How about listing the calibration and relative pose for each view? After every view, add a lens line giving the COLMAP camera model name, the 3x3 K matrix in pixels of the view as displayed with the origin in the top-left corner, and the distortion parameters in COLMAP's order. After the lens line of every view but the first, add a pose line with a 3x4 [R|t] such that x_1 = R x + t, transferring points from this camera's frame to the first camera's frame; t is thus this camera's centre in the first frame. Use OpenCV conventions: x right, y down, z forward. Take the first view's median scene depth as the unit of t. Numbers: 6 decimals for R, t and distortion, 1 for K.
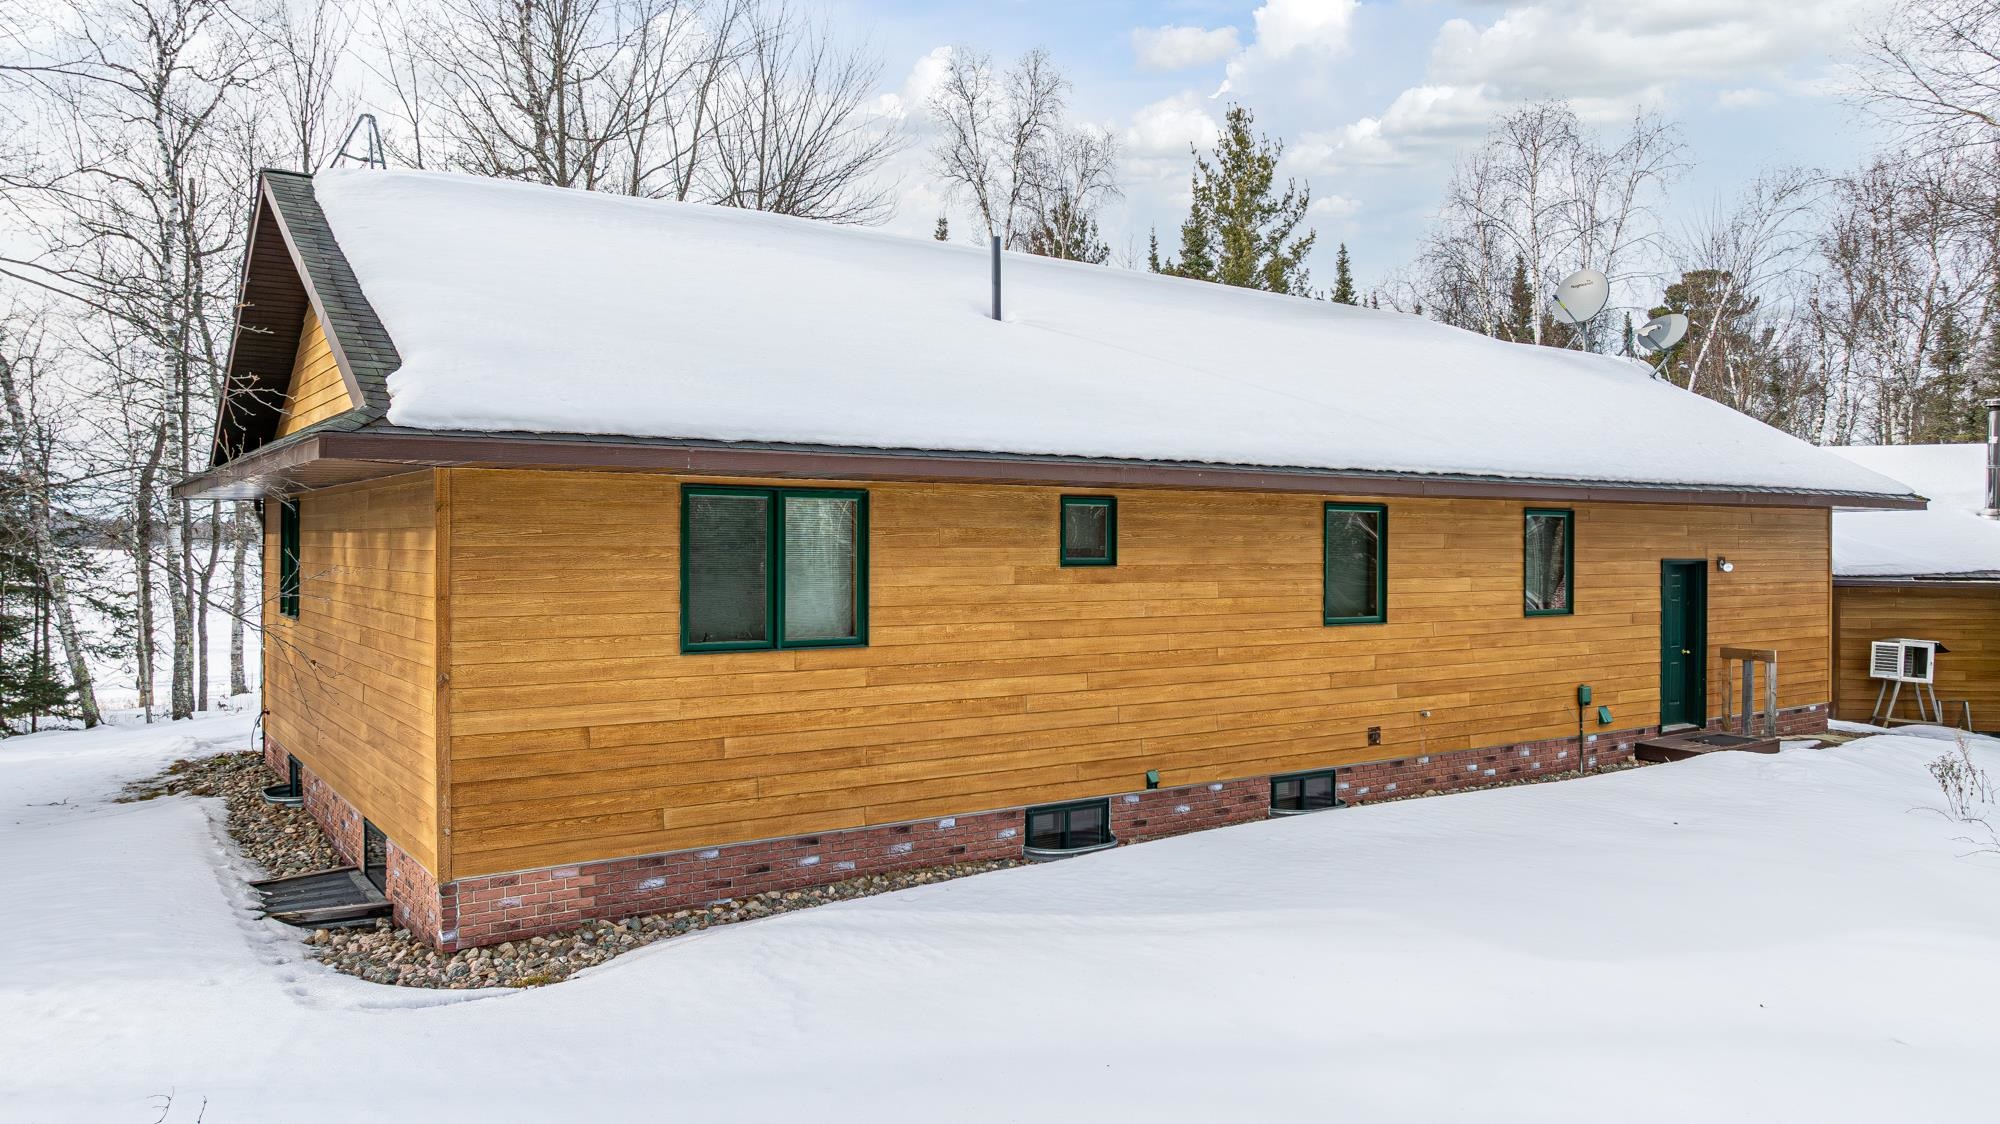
lens RADIAL K [[1401.1, 0, 1010.1], [0, 1401.1, 560.2], [0, 0, 1]] dist [-0.025847, 0.001076]
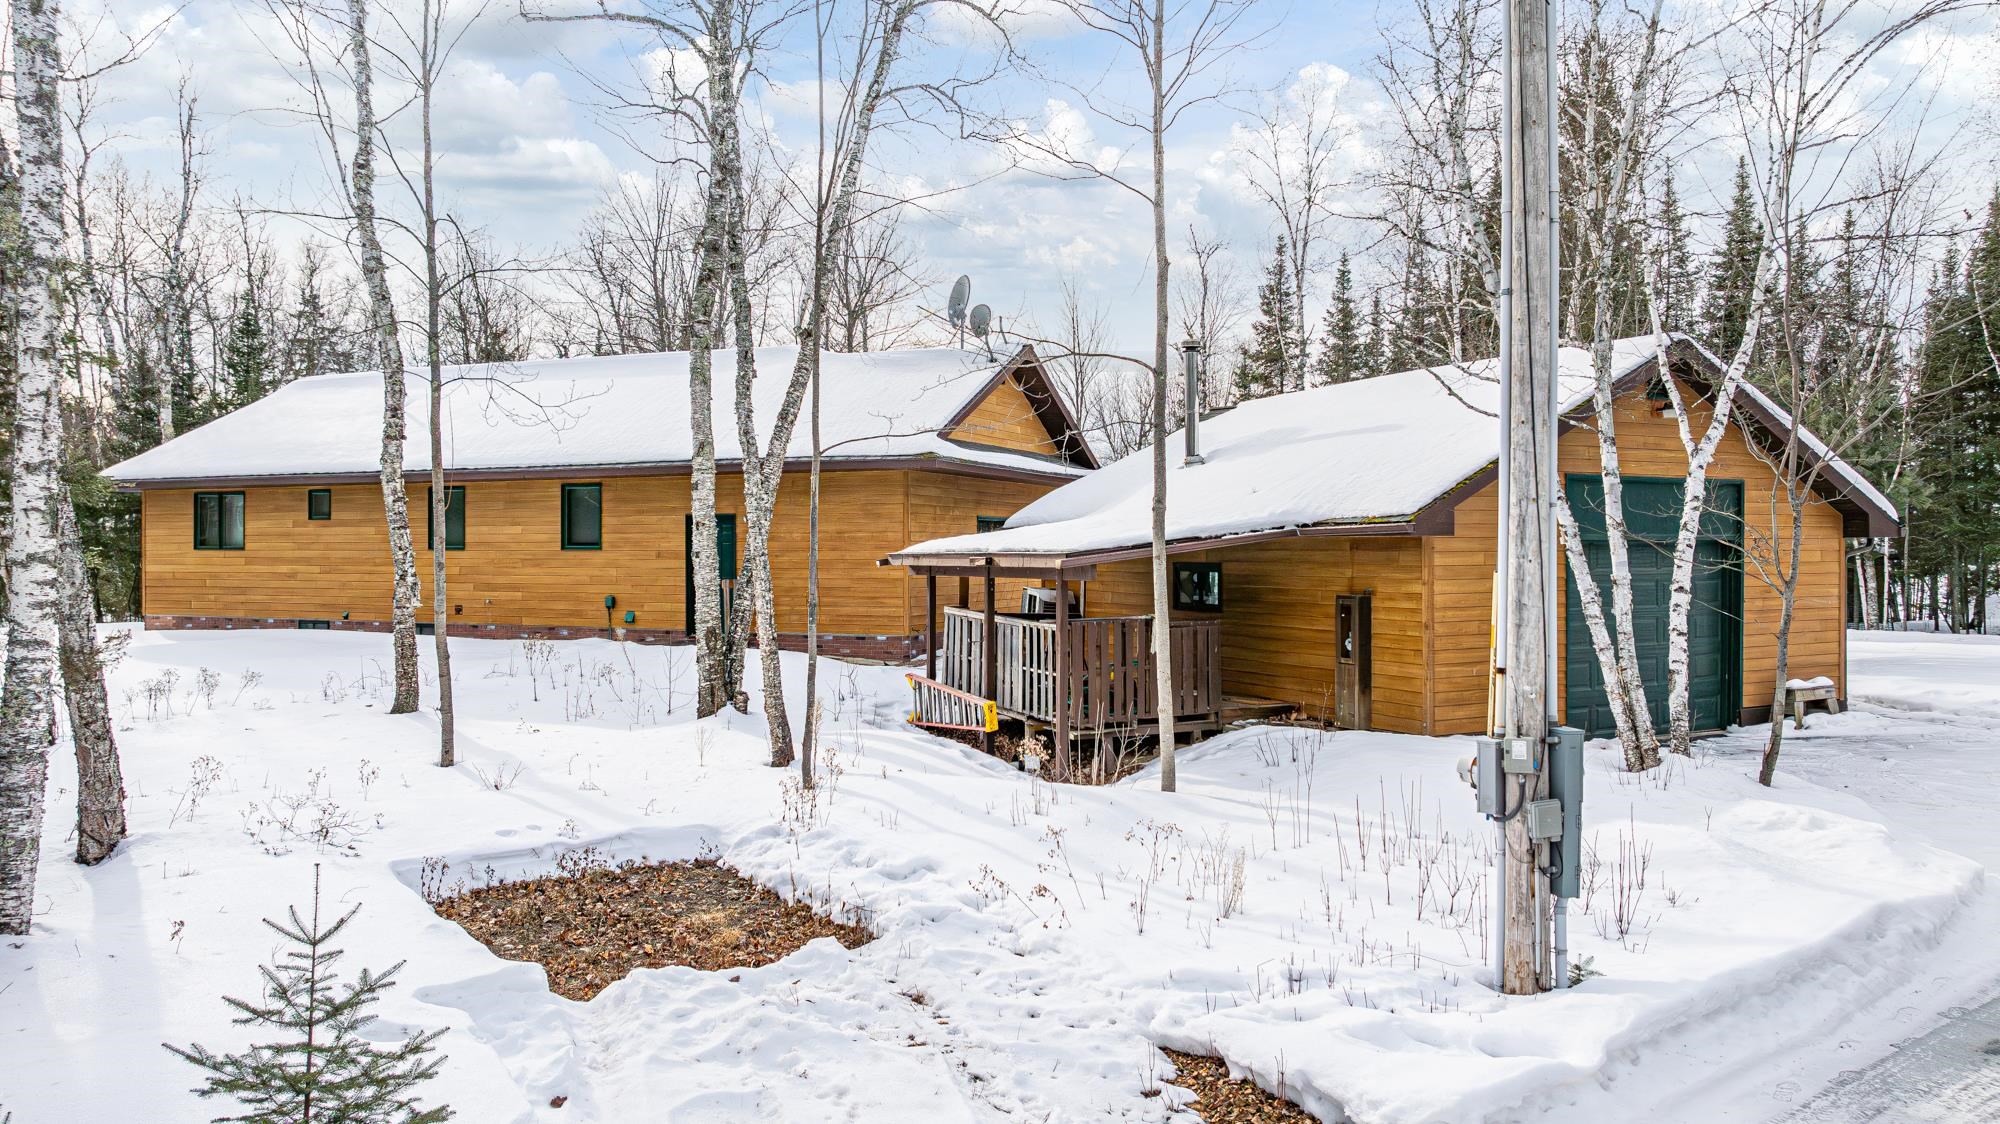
lens RADIAL K [[1401.1, 0, 1010.1], [0, 1401.1, 560.2], [0, 0, 1]] dist [-0.025847, 0.001076]
pose [[0.537989, 0.015213, -0.842815, 2.347756], [-0.000332, 0.999841, 0.017835, 0.026558], [0.842952, -0.009315, 0.537908, 0.642728]]
